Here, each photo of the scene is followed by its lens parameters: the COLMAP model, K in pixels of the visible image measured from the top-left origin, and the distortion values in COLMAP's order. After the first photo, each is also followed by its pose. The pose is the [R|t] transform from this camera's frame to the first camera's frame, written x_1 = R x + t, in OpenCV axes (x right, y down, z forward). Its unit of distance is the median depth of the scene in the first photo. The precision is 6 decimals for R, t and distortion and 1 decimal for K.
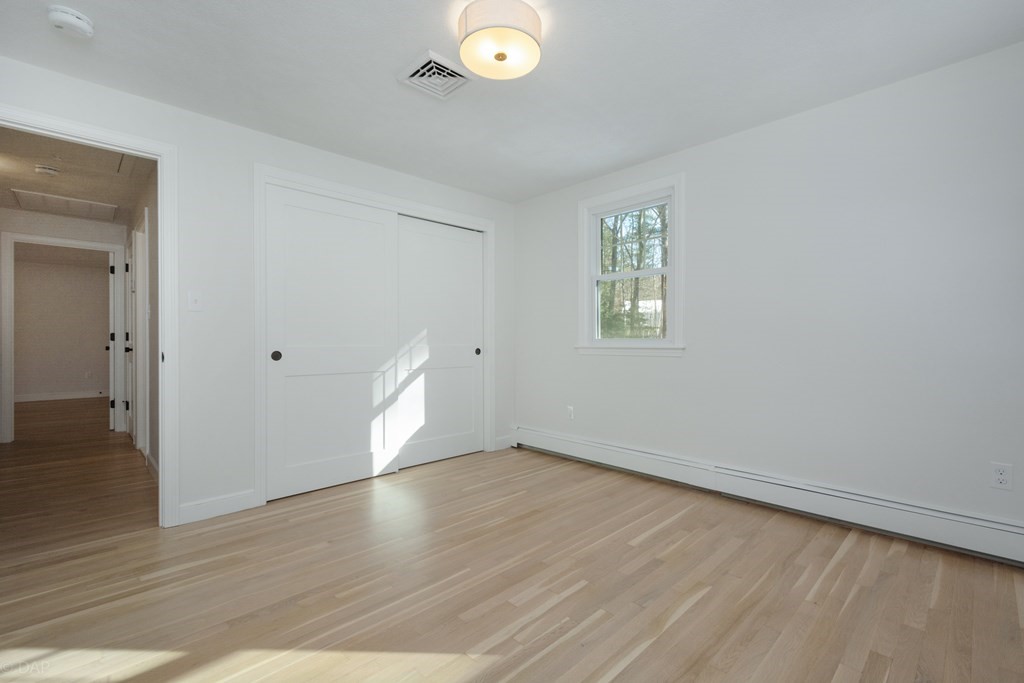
lens RADIAL K [[454.6, 0, 507.7], [0, 454.6, 334.6], [0, 0, 1]] dist [0.000902, -0.000084]
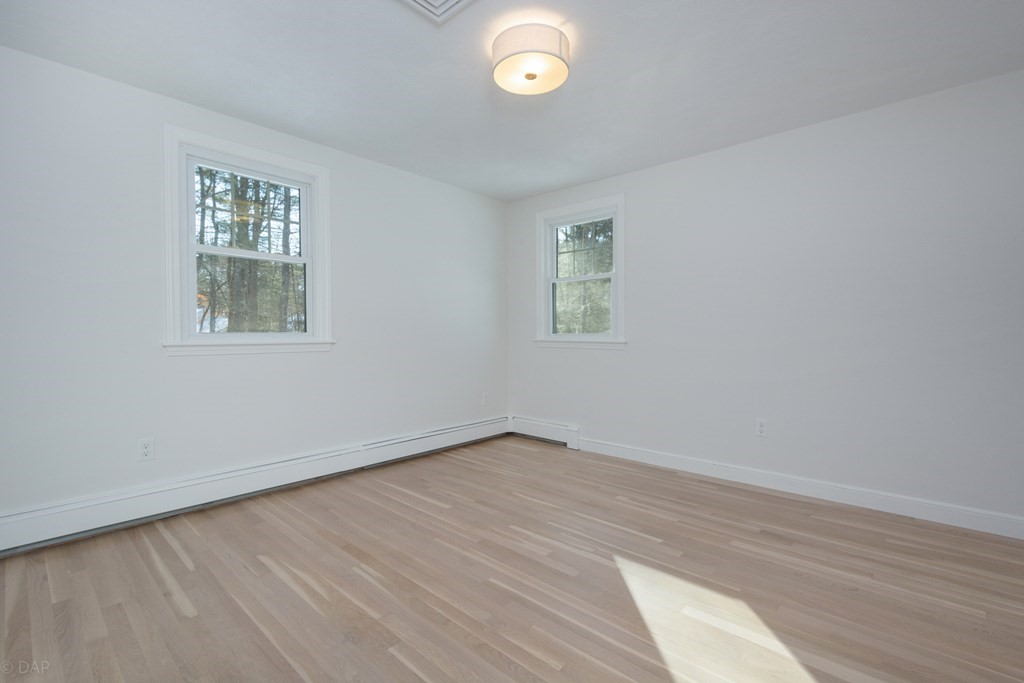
lens RADIAL K [[451.1, 0, 511.4], [0, 451.1, 345.0], [0, 0, 1]] dist [-0.000802, -0.000283]
pose [[-0.068151, -0.019148, 0.997491, -0.831903], [-0.004998, 0.999810, 0.018851, 0.017912], [-0.997663, -0.003701, -0.068234, 0.855128]]
